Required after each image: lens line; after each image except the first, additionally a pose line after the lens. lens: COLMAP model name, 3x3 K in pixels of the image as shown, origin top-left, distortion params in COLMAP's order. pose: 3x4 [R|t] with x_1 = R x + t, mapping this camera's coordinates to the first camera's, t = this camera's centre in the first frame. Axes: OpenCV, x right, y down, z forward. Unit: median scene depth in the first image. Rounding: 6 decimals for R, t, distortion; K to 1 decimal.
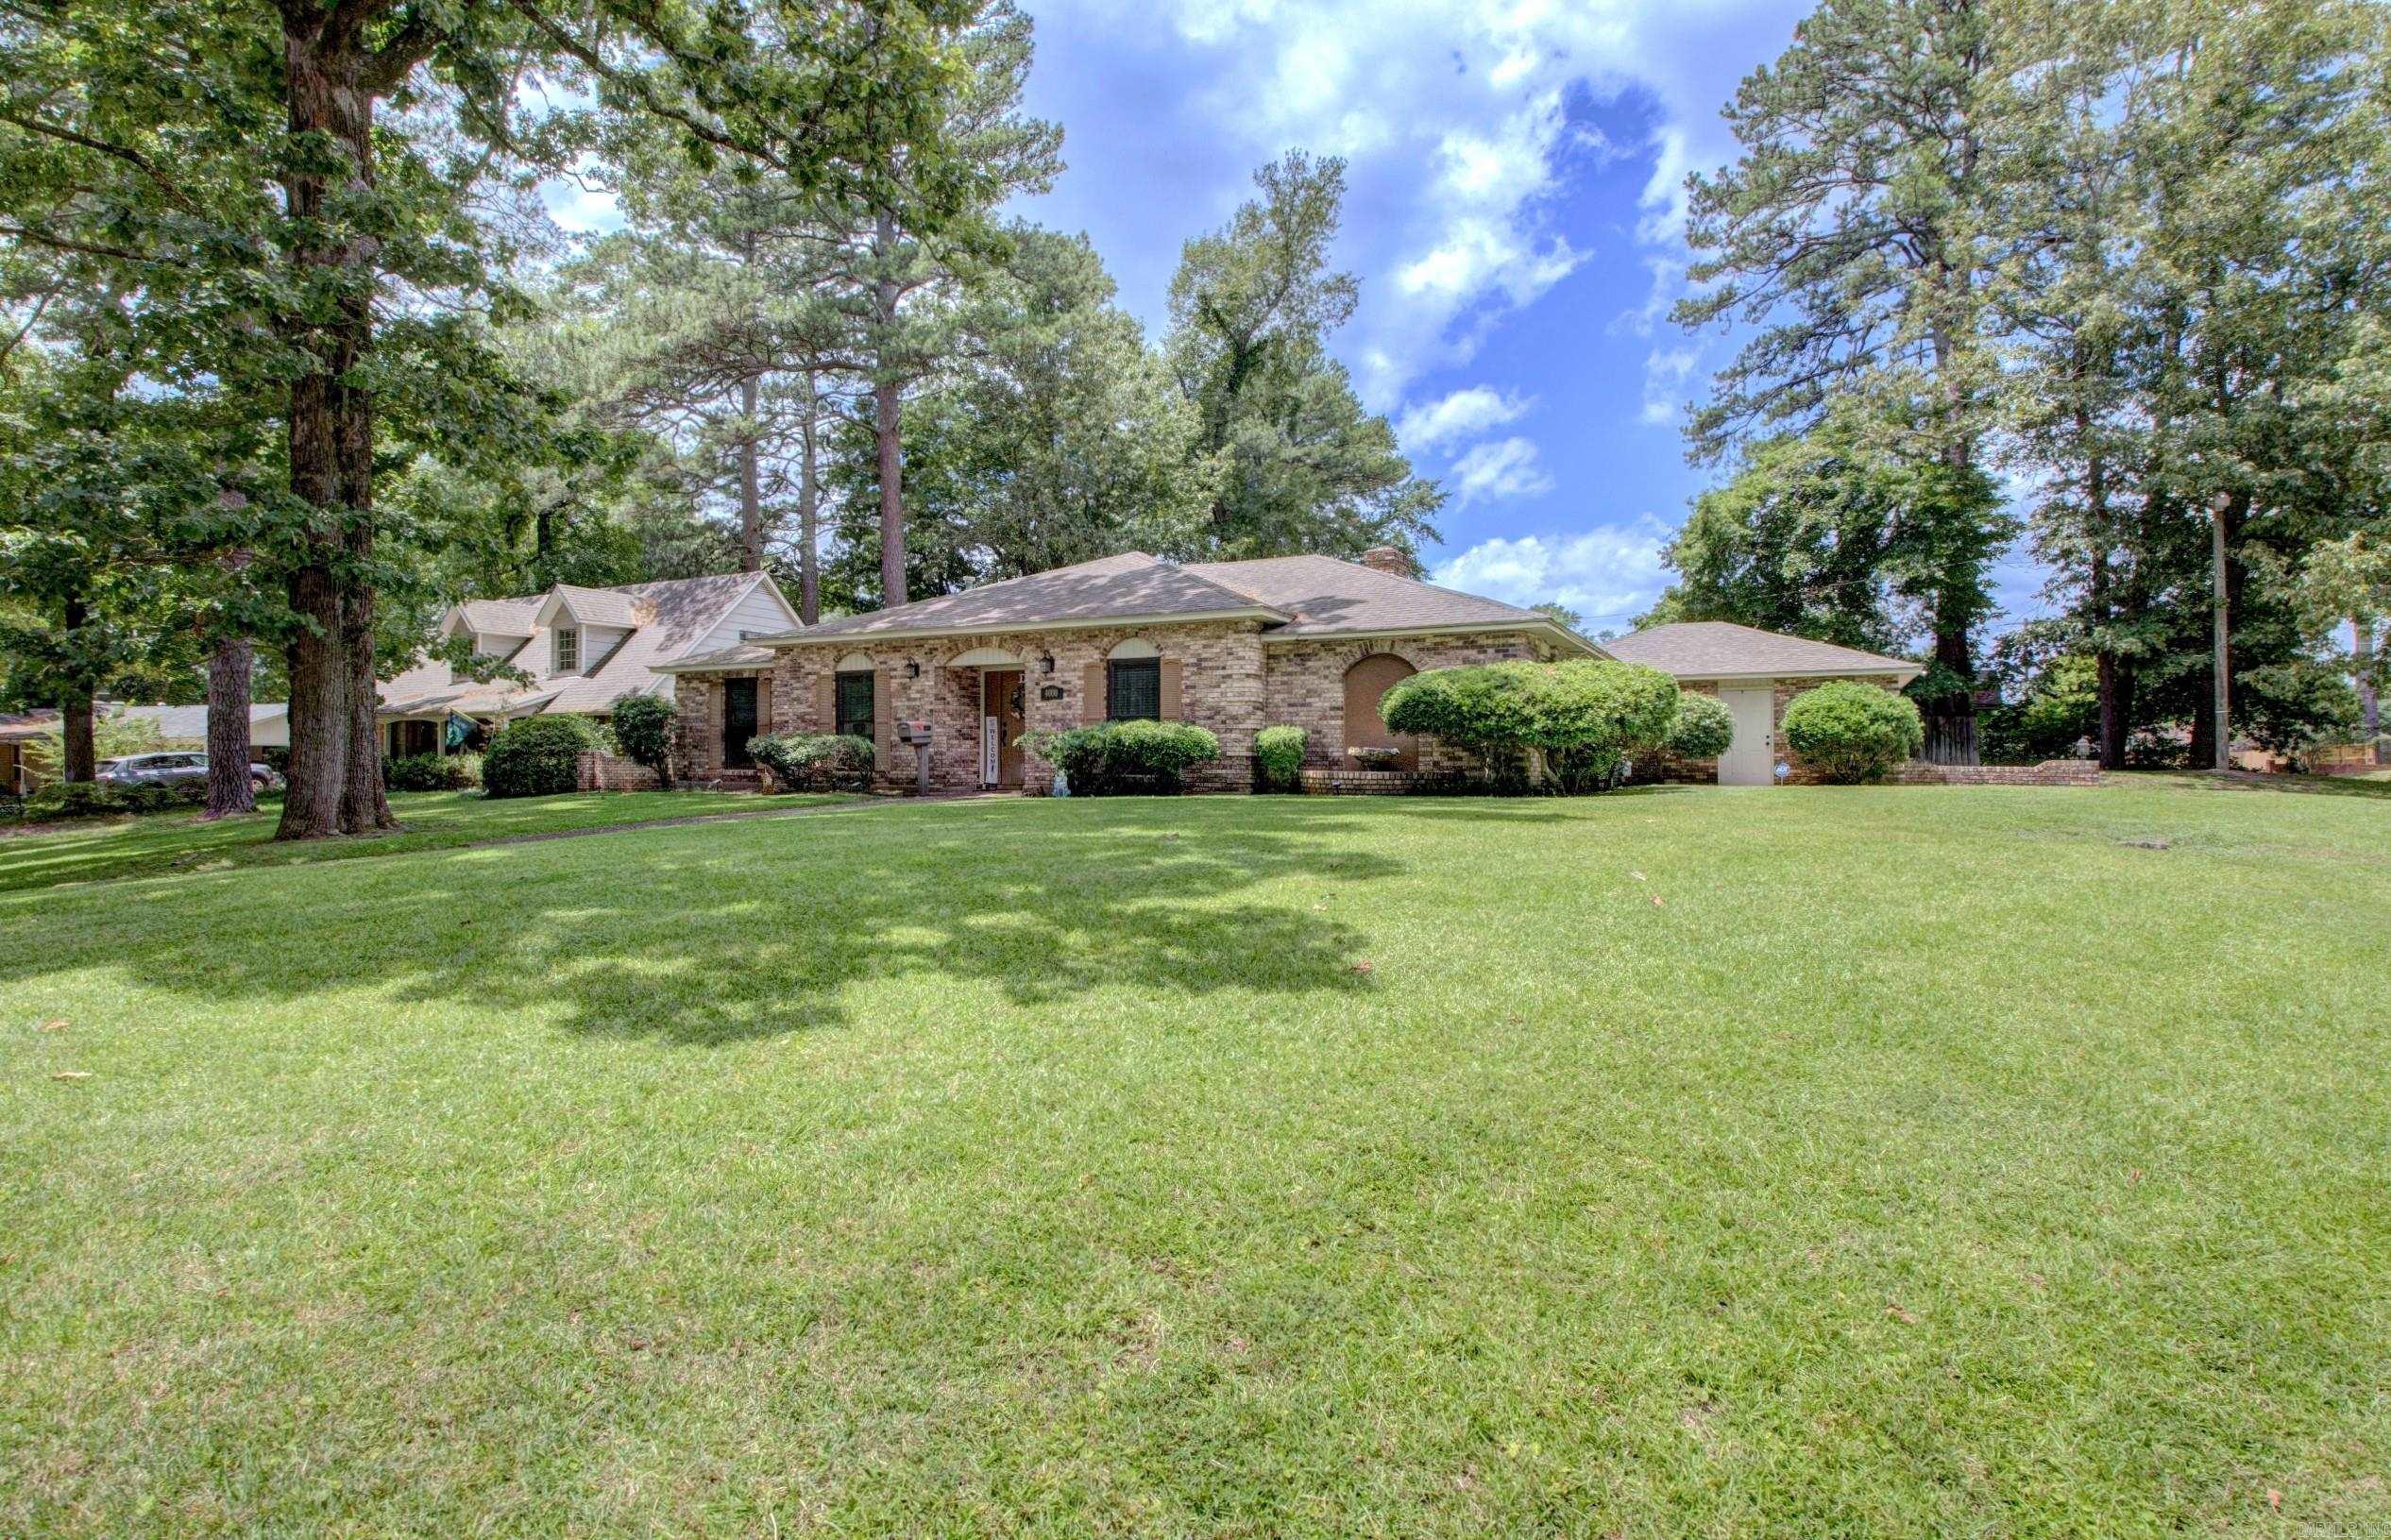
lens RADIAL K [[1127.0, 0, 1181.6], [0, 1127.0, 755.8], [0, 0, 1]] dist [0.017151, -0.029404]
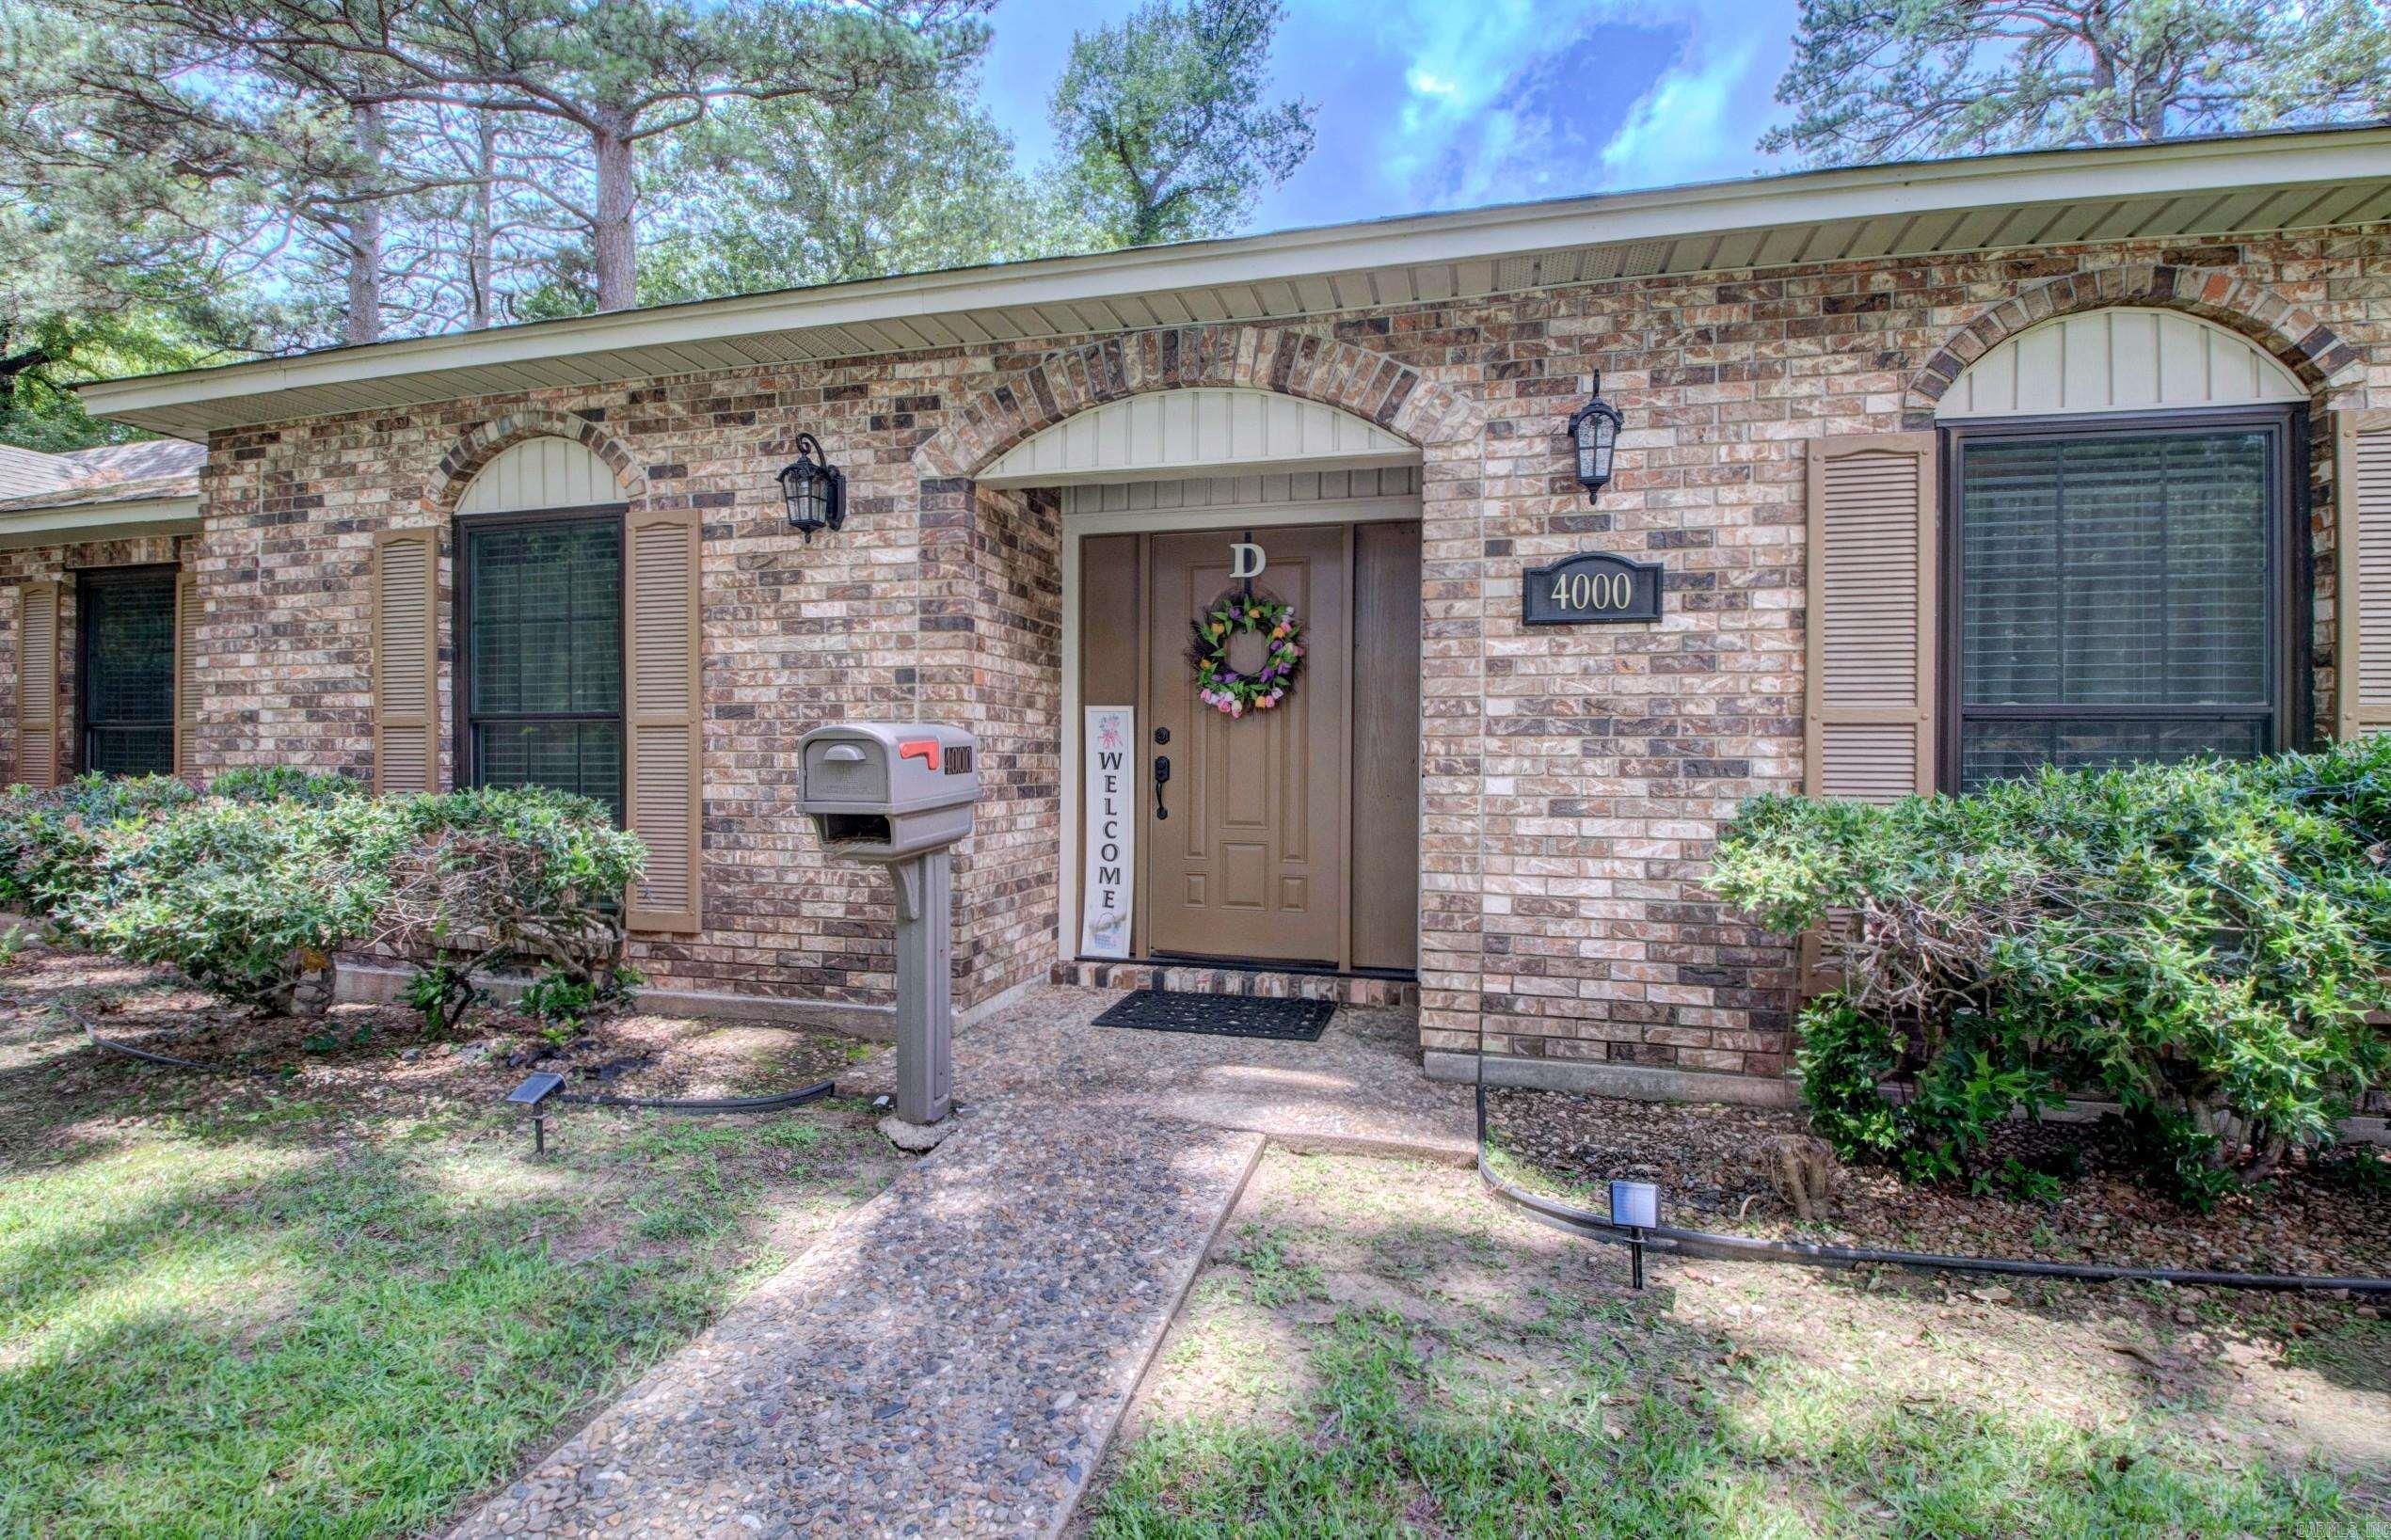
lens RADIAL K [[1127.0, 0, 1181.6], [0, 1127.0, 755.8], [0, 0, 1]] dist [0.017151, -0.029404]
pose [[0.980020, -0.003228, 0.198871, -0.208344], [0.000357, 0.999895, 0.014473, -0.027352], [-0.198896, -0.014113, 0.979919, 0.755138]]
